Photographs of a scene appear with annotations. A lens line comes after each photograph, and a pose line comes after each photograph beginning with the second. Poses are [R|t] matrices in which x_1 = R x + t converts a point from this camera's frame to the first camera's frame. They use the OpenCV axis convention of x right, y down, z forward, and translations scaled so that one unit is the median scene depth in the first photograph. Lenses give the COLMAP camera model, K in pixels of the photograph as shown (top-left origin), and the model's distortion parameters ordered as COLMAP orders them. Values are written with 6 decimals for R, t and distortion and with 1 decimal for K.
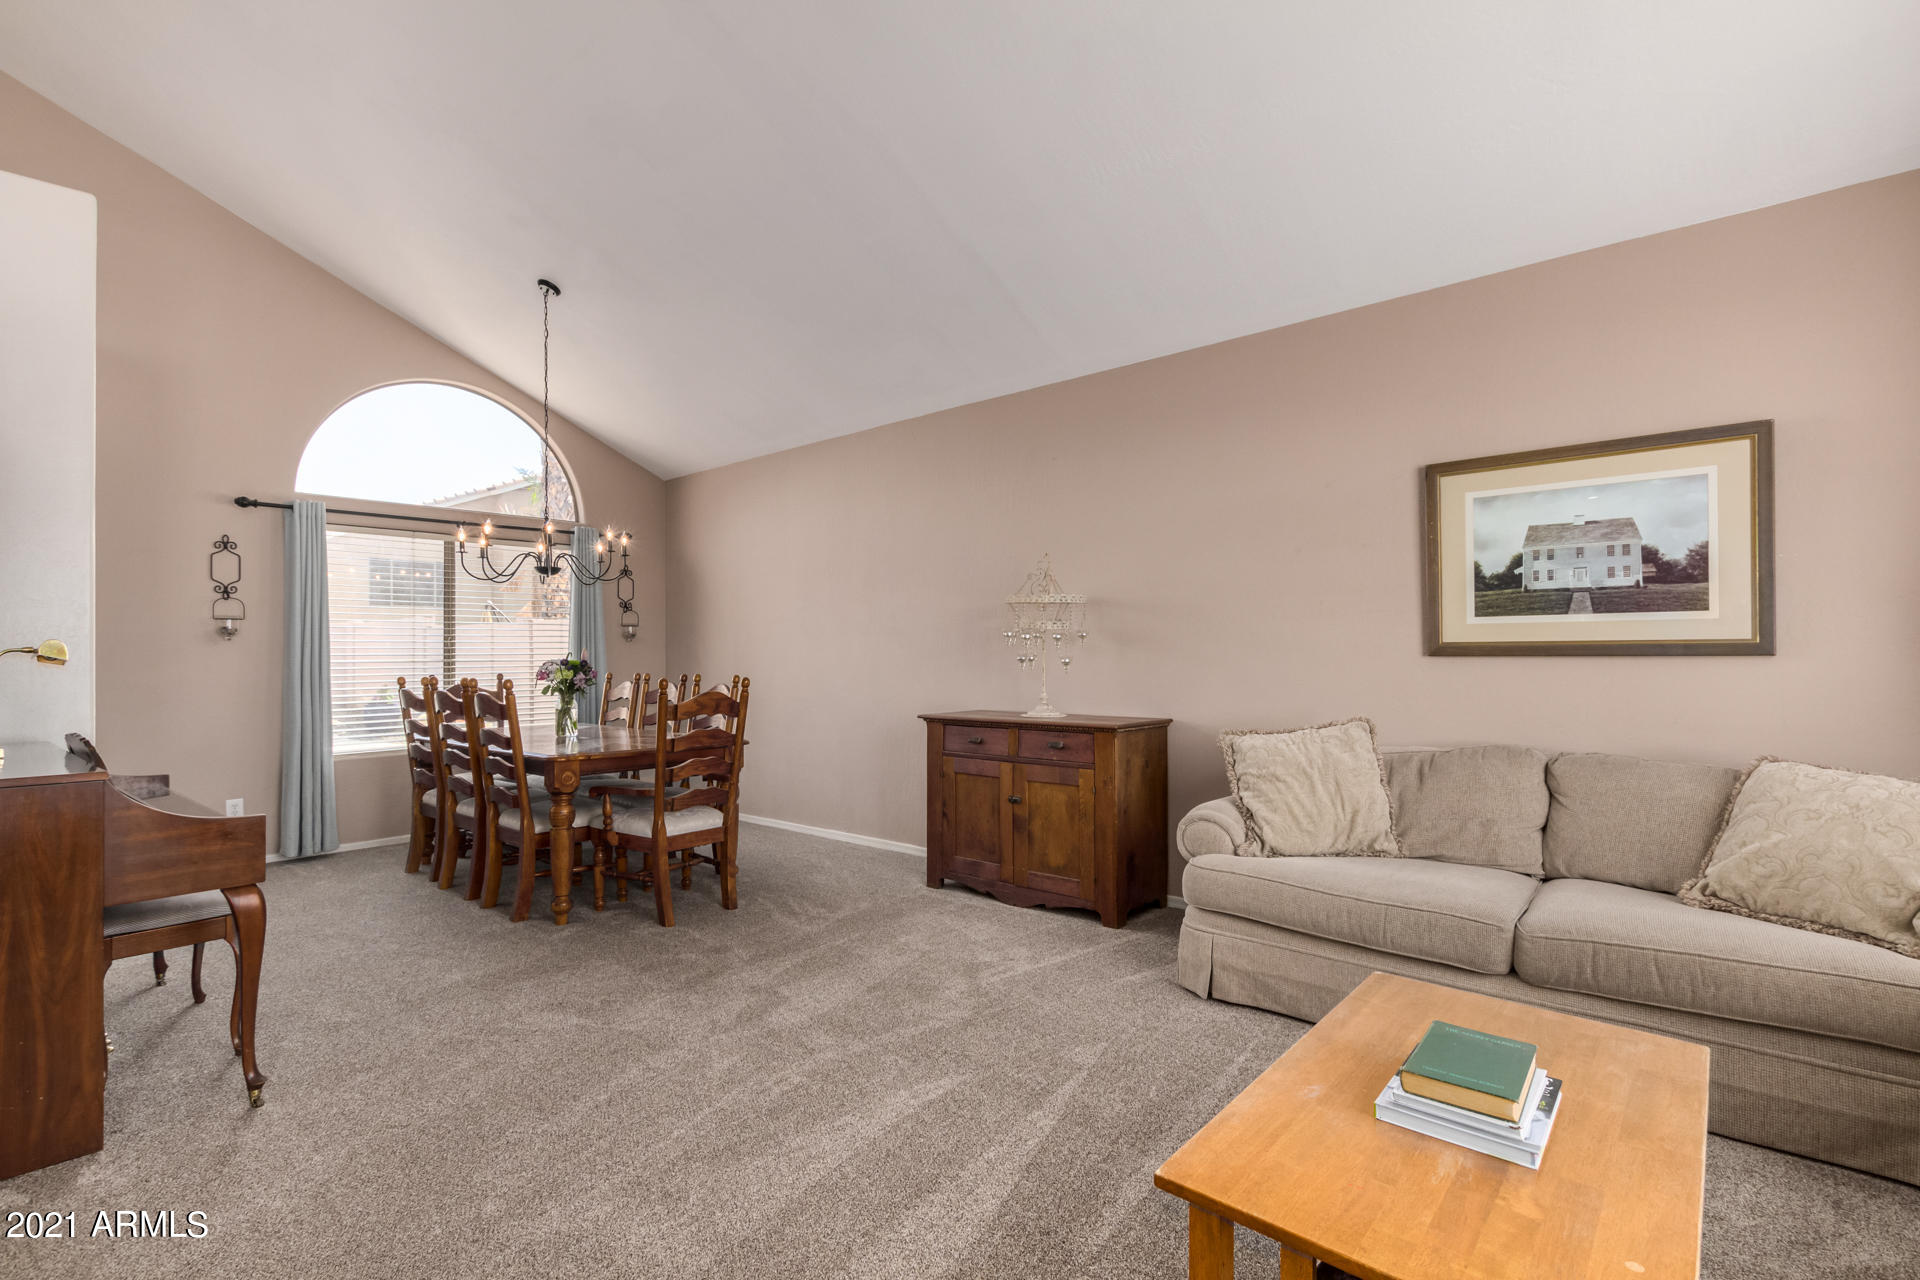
lens RADIAL K [[877.5, 0, 961.5], [0, 877.5, 646.1], [0, 0, 1]] dist [0.001575, -0.000808]
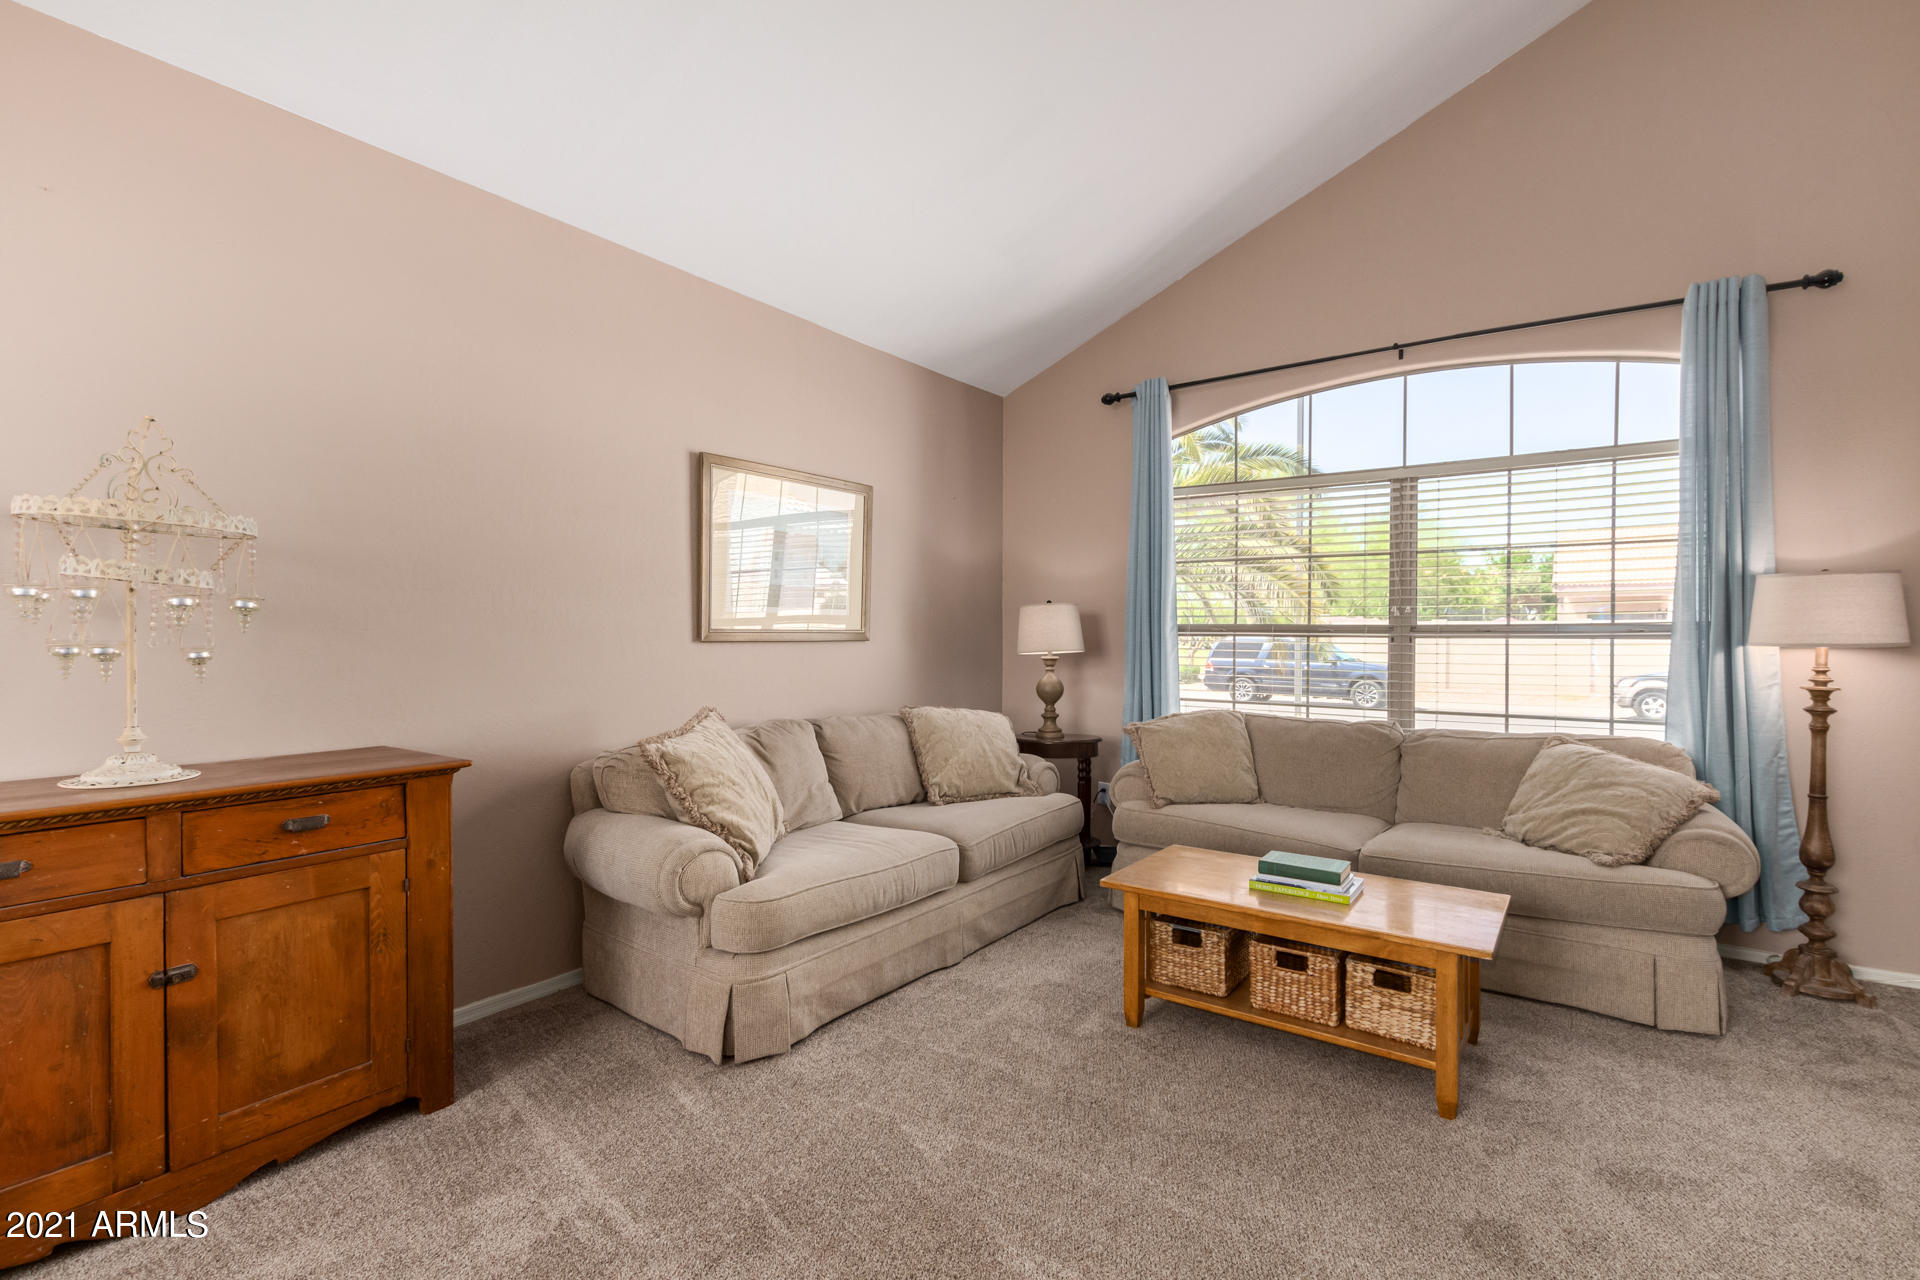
lens RADIAL K [[877.5, 0, 961.5], [0, 877.5, 646.1], [0, 0, 1]] dist [0.001575, -0.000808]
pose [[-0.086994, -0.005378, 0.996194, -0.422071], [-0.006303, 0.999968, 0.004848, 0.007121], [-0.996189, -0.005858, -0.087025, 0.674809]]
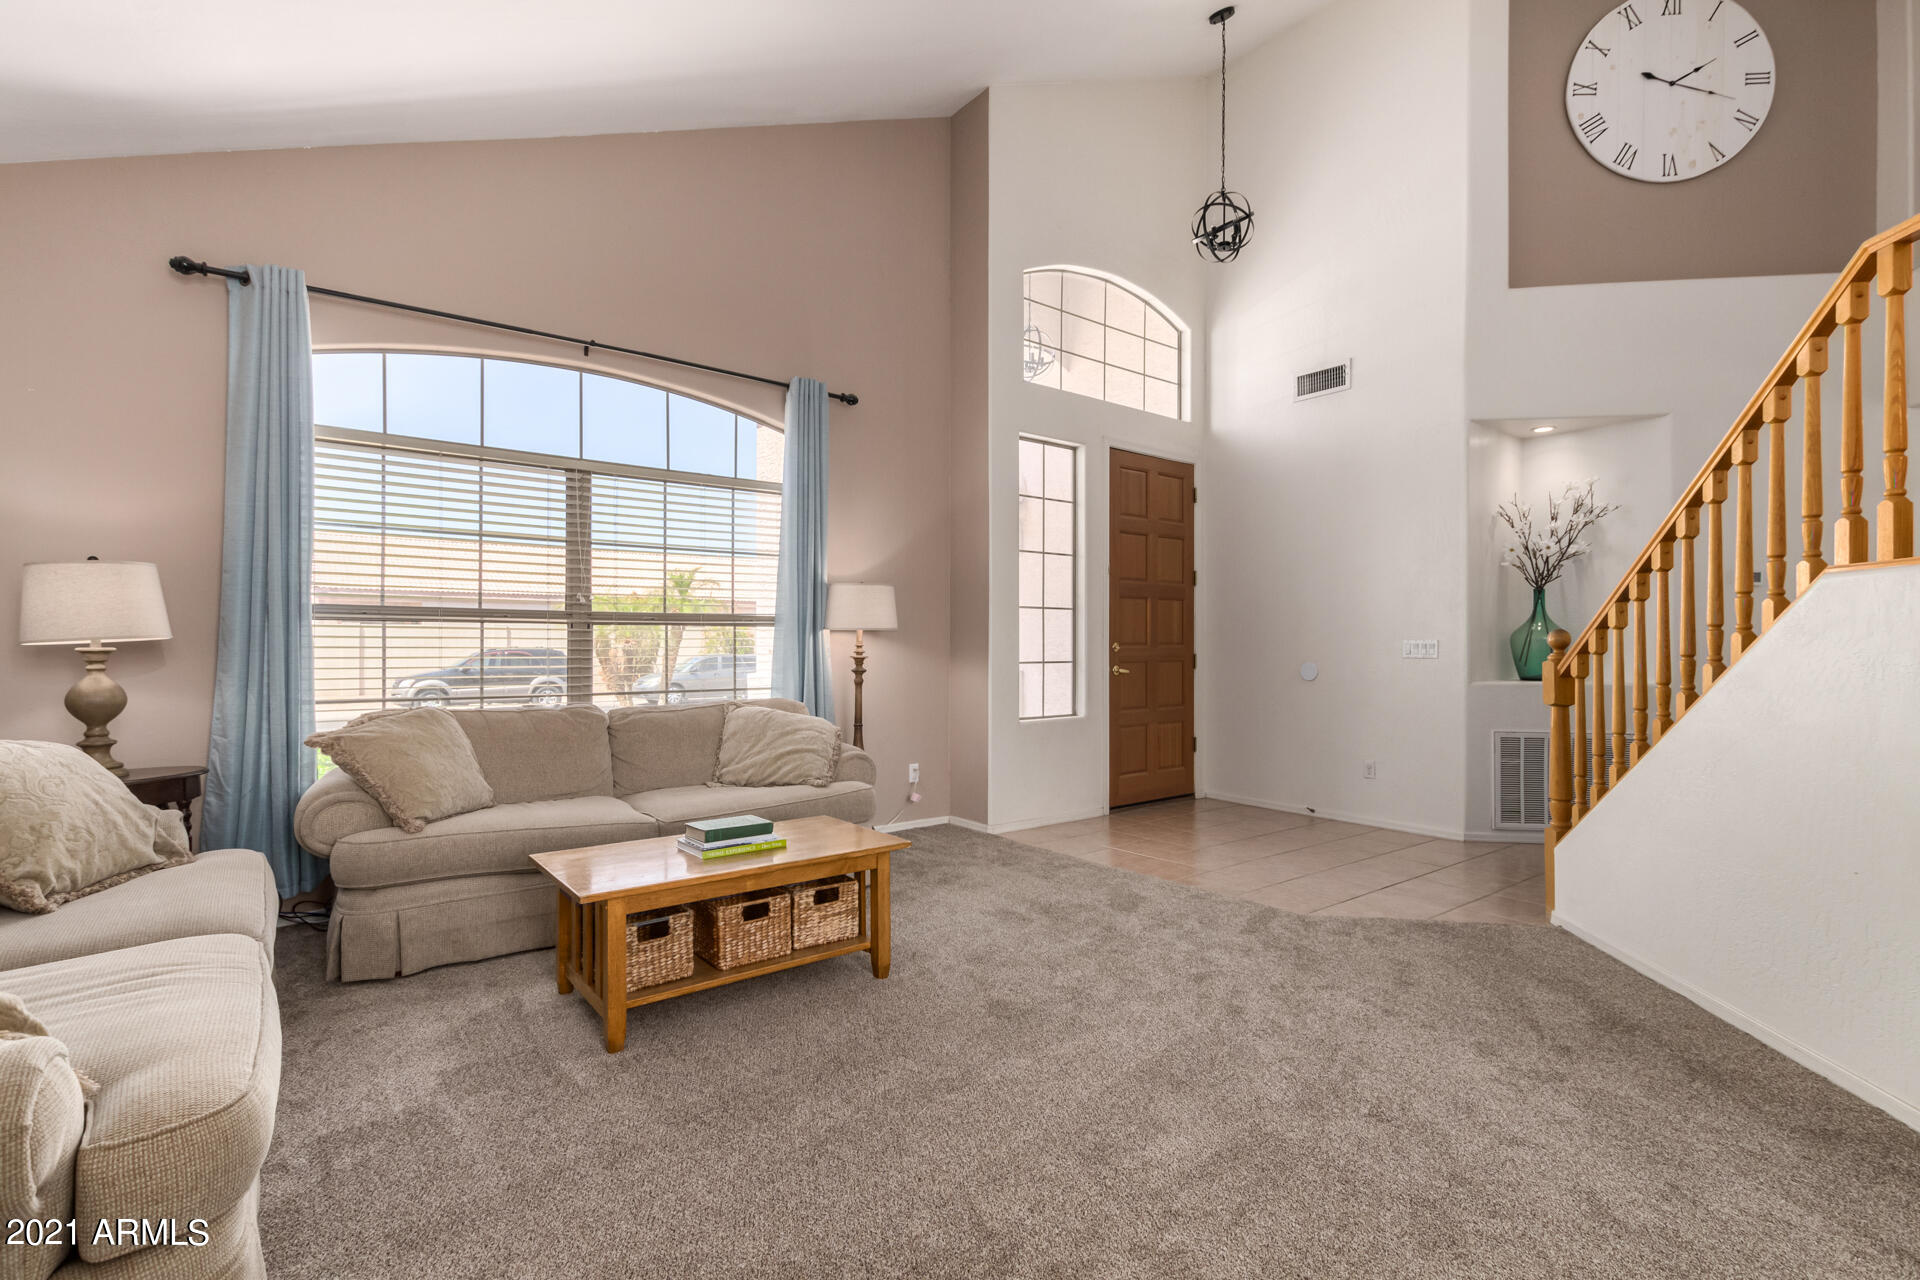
lens RADIAL K [[877.5, 0, 961.5], [0, 877.5, 646.1], [0, 0, 1]] dist [0.001575, -0.000808]
pose [[-0.980883, 0.006514, 0.194491, -0.112317], [0.006265, 0.999979, -0.001895, 0.030300], [-0.194499, -0.000640, -0.980902, 1.016805]]
